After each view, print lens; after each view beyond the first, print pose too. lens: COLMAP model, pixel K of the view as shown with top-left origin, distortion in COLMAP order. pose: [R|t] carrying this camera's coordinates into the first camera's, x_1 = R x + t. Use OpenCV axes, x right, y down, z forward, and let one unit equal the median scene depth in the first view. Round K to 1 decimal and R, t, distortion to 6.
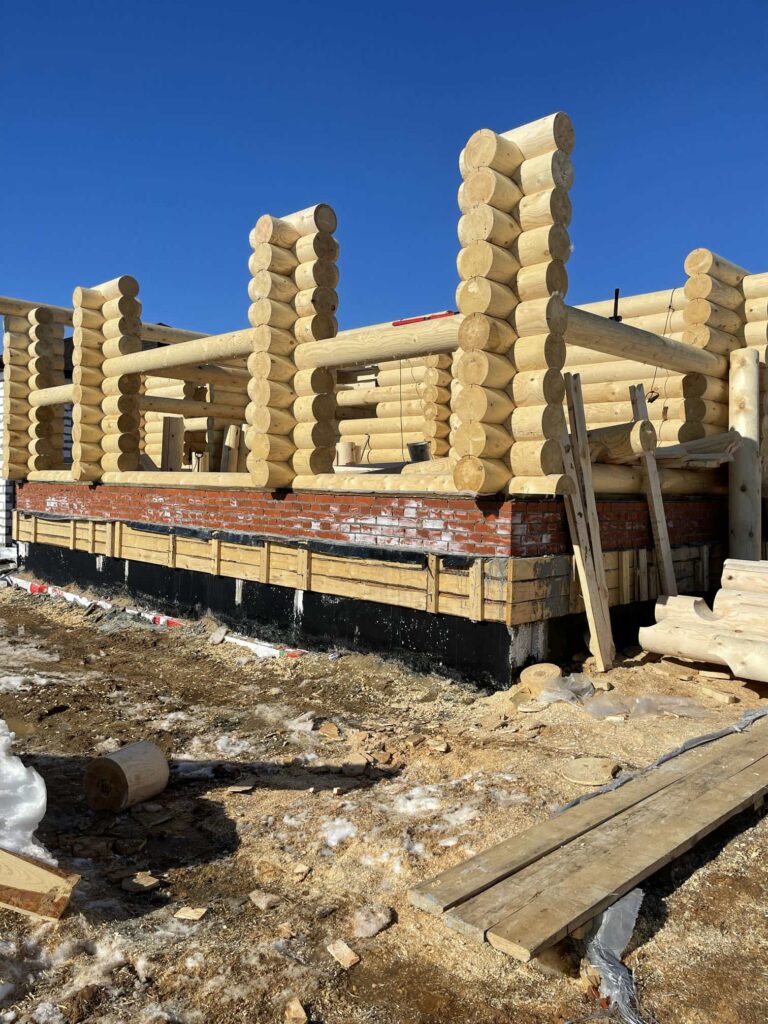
lens RADIAL K [[768.1, 0, 384.5], [0, 768.1, 510.4], [0, 0, 1]] dist [0.019486, -0.013711]
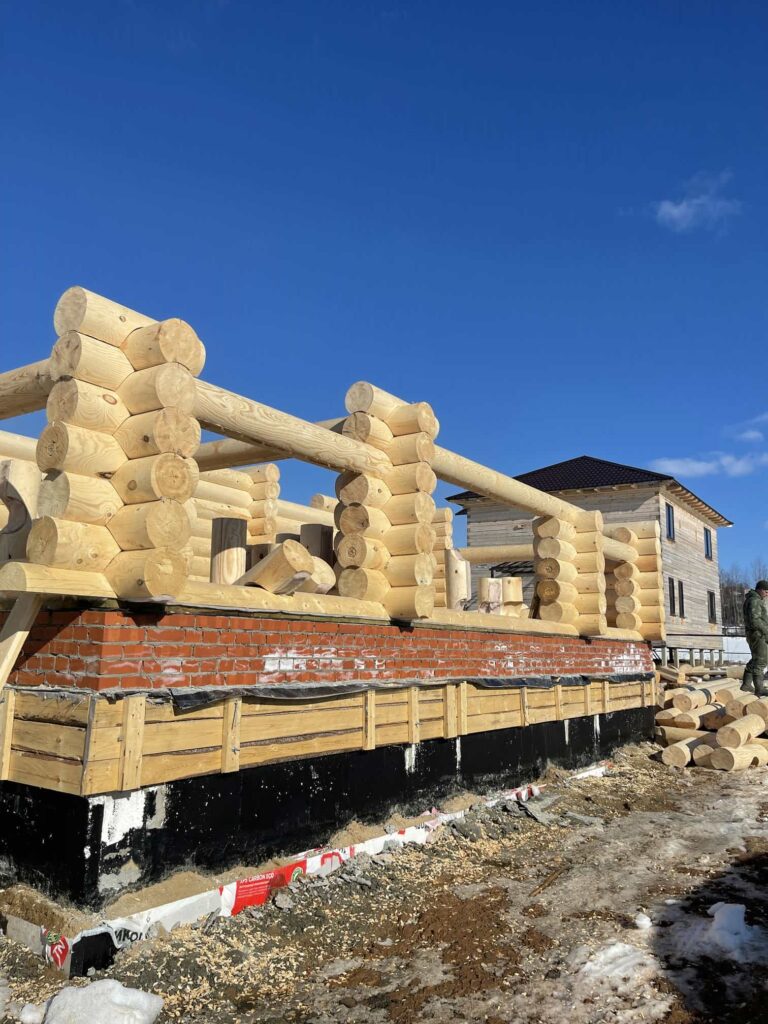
lens RADIAL K [[768.1, 0, 384.0], [0, 768.1, 512.9], [0, 0, 1]] dist [0.019486, -0.013711]
pose [[-0.171366, 0.142748, 0.974811, -1.149493], [0.000996, 0.989472, -0.144720, -0.039462], [-0.985207, -0.023829, -0.169704, 1.328457]]
